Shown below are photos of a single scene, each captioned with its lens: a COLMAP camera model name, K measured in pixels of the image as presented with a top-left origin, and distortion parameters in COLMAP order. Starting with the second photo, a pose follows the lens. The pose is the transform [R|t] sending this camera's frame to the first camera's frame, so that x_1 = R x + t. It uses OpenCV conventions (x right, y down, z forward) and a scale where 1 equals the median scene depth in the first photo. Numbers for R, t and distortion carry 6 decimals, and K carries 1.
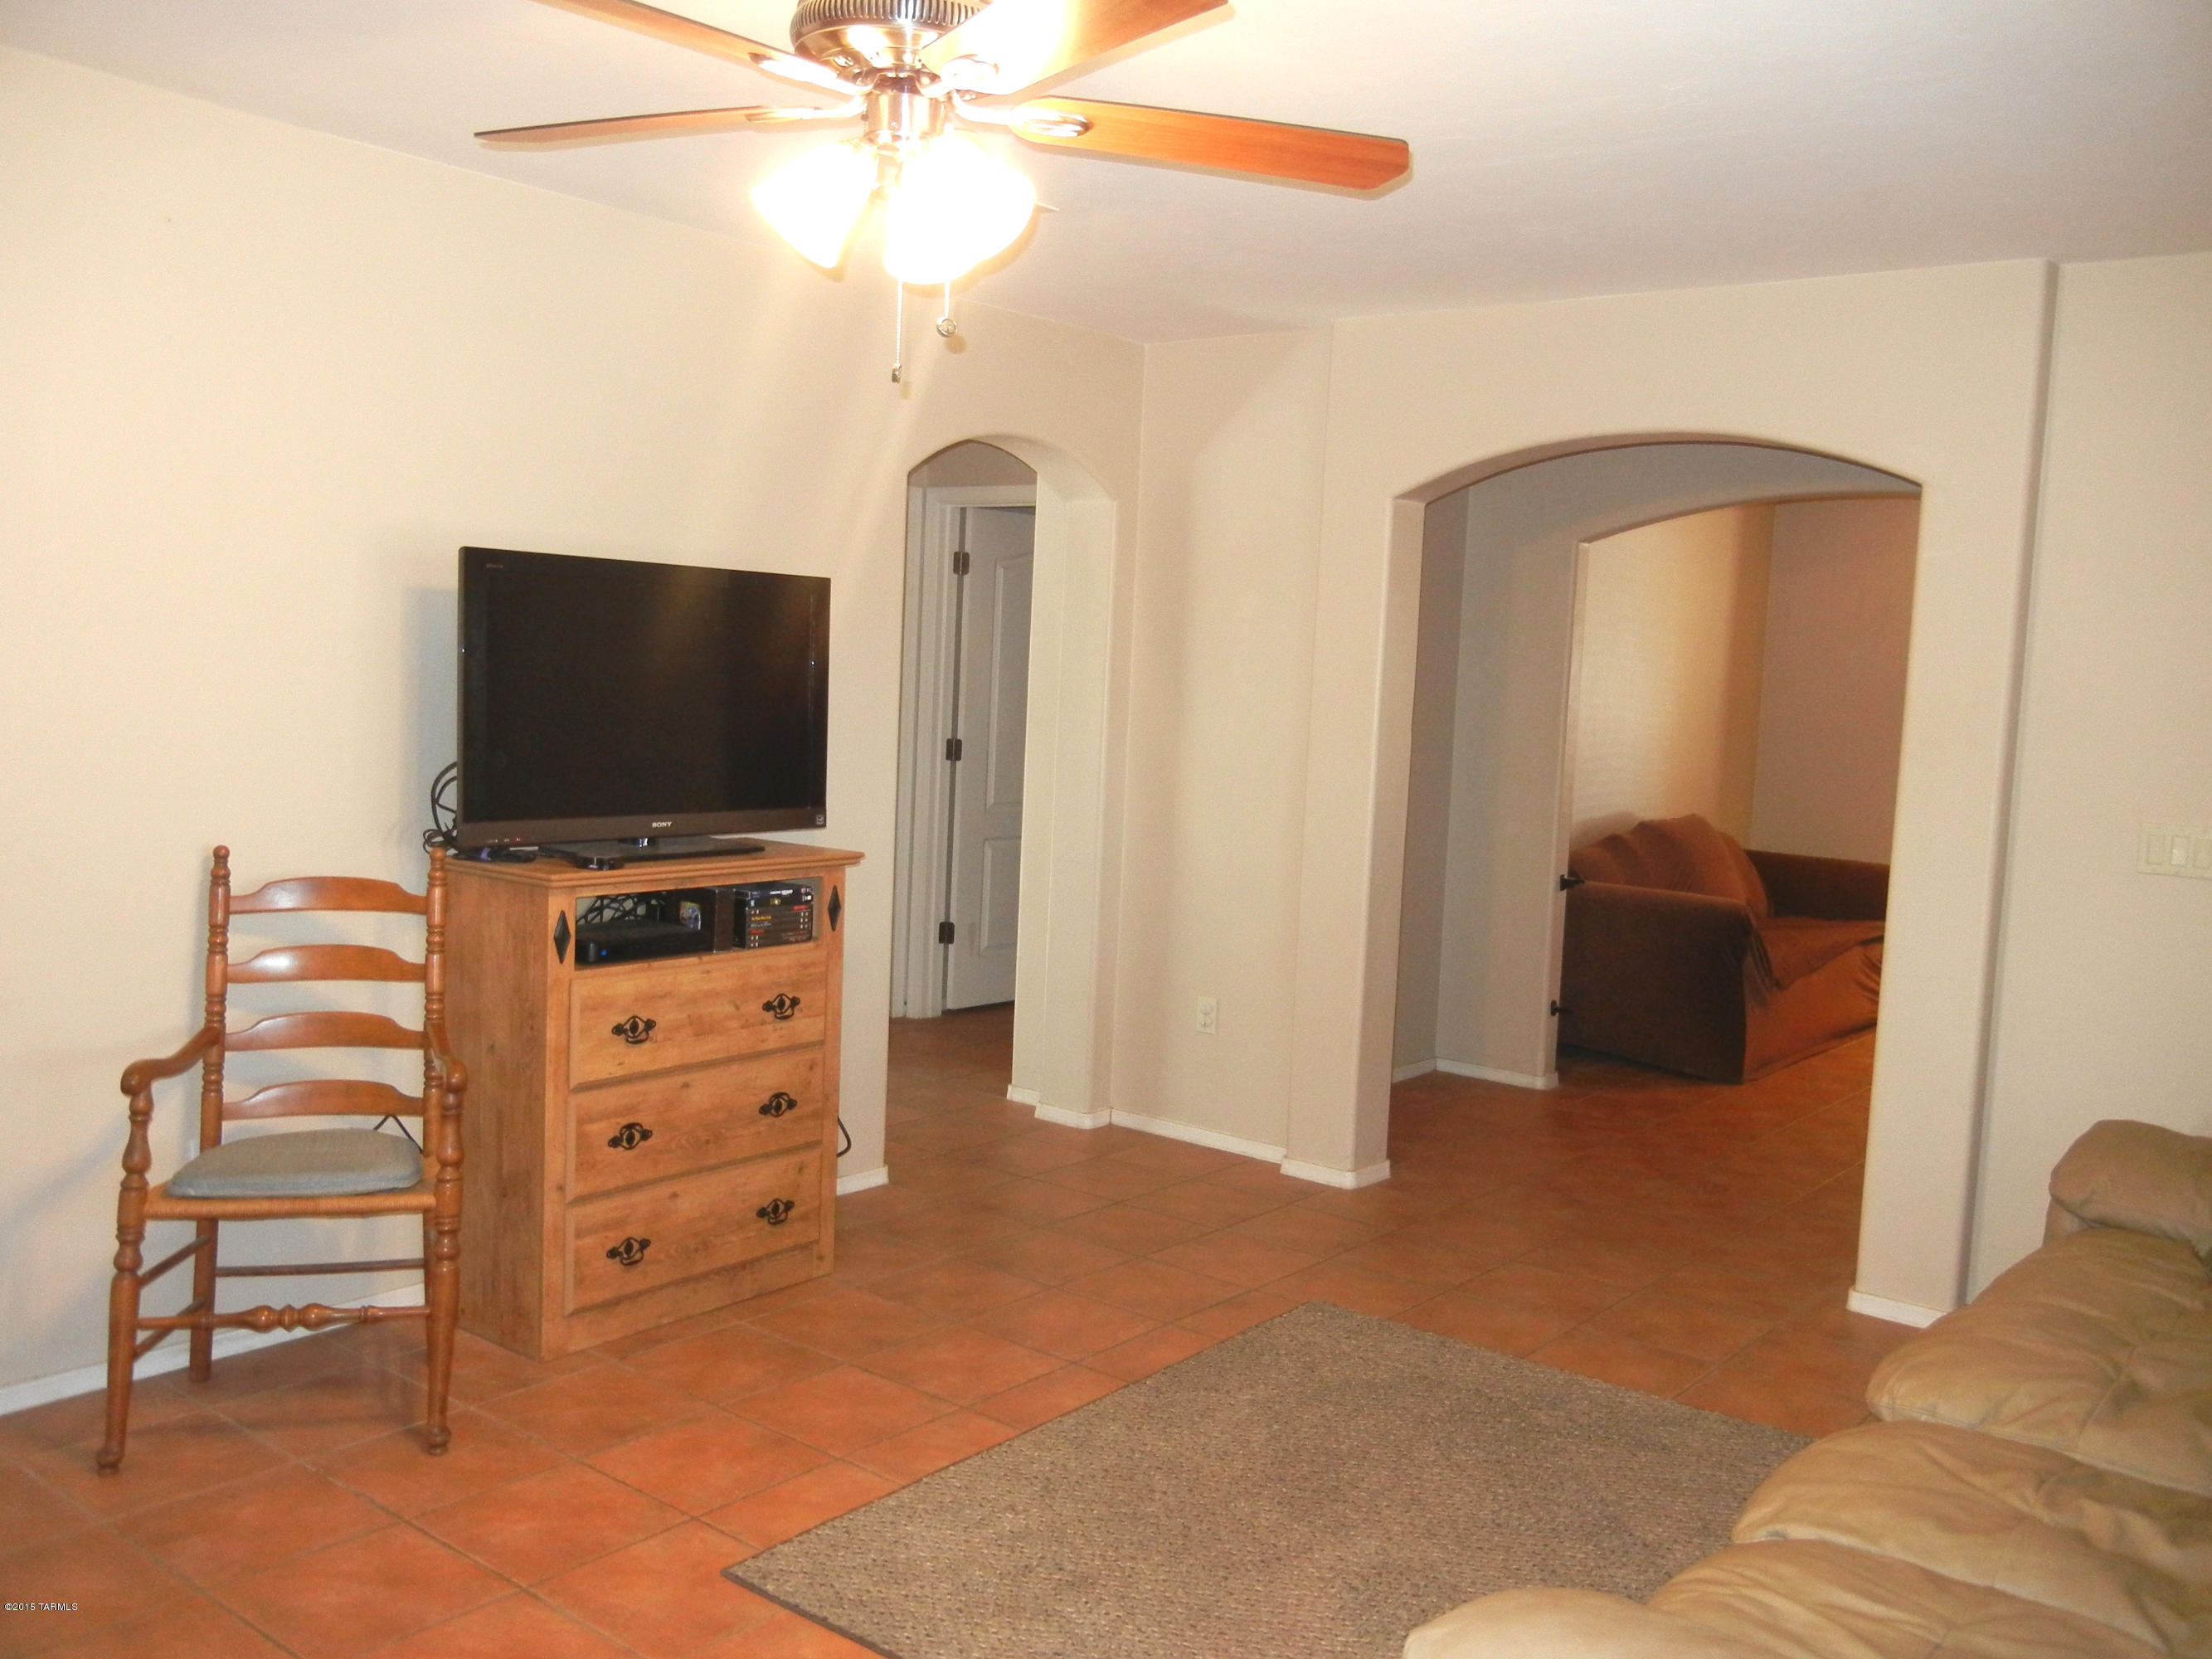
lens RADIAL K [[1906.4, 0, 1100.6], [0, 1906.4, 820.1], [0, 0, 1]] dist [0.002490, -0.002090]
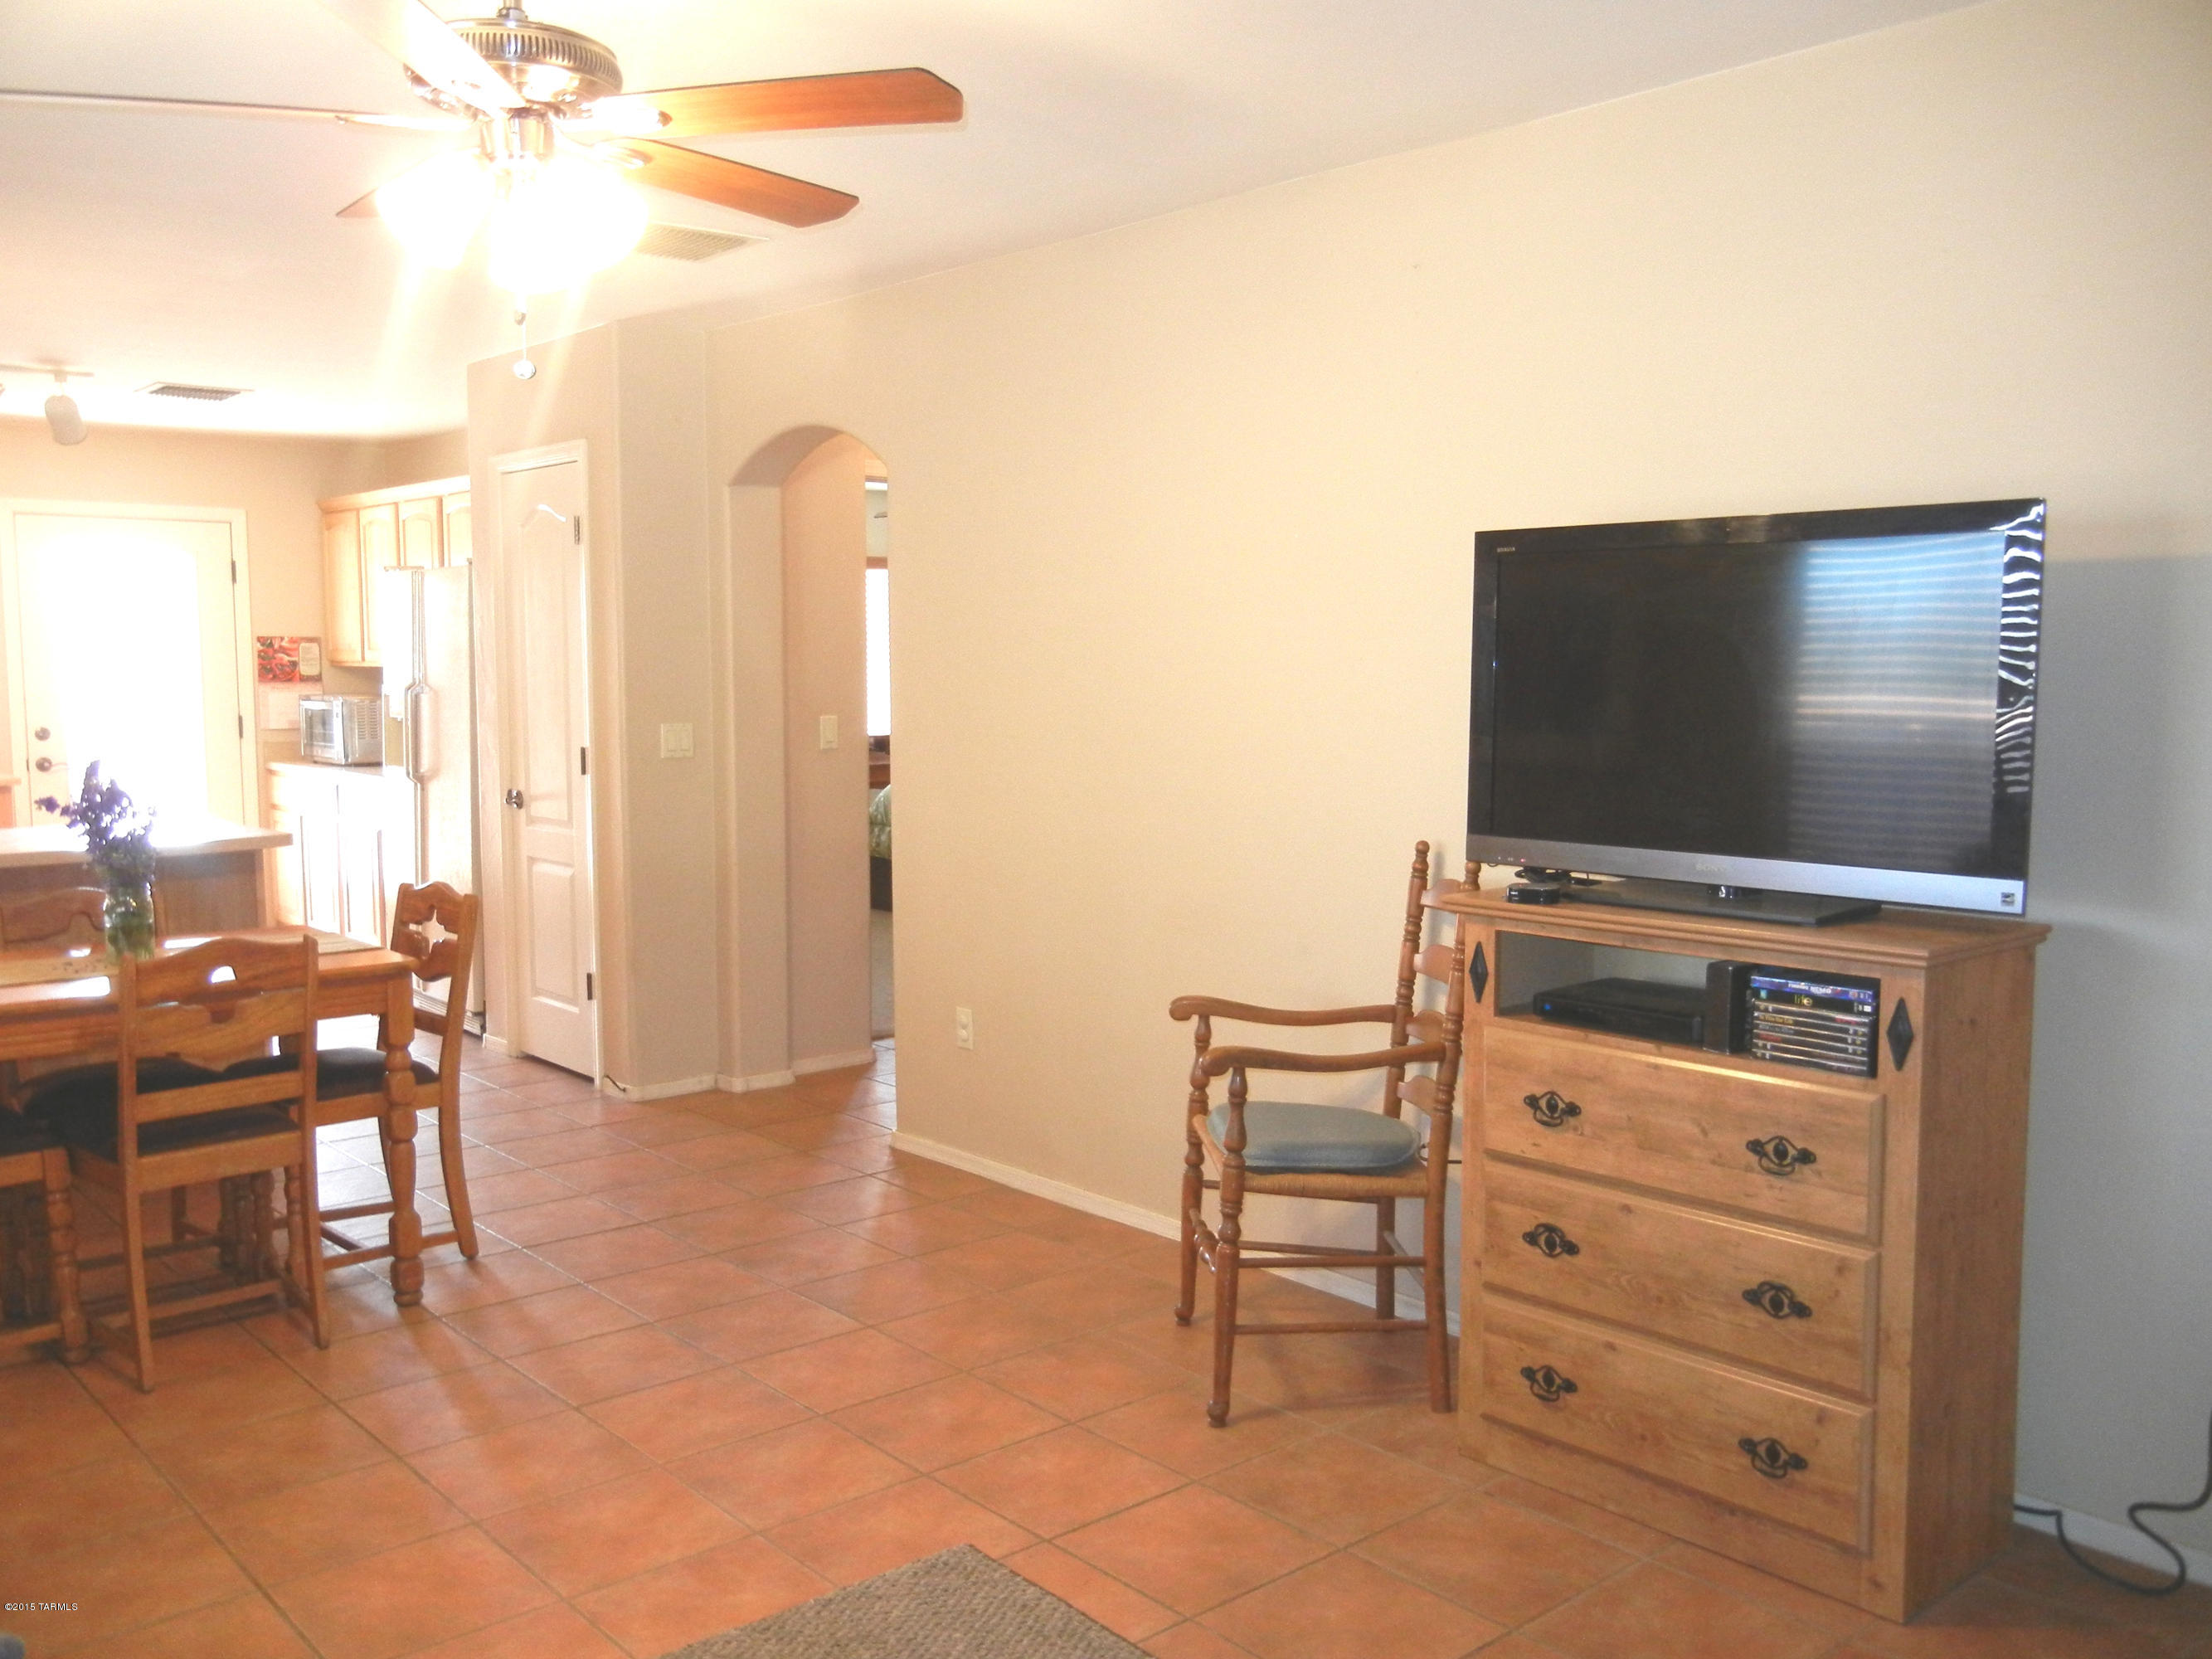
lens RADIAL K [[1906.4, 0, 1117.9], [0, 1906.4, 840.1], [0, 0, 1]] dist [0.002490, -0.002090]
pose [[-0.175935, 0.049487, -0.983157, 0.562321], [-0.087662, 0.993980, 0.065719, -0.038496], [0.980491, 0.097748, -0.170538, 0.933109]]
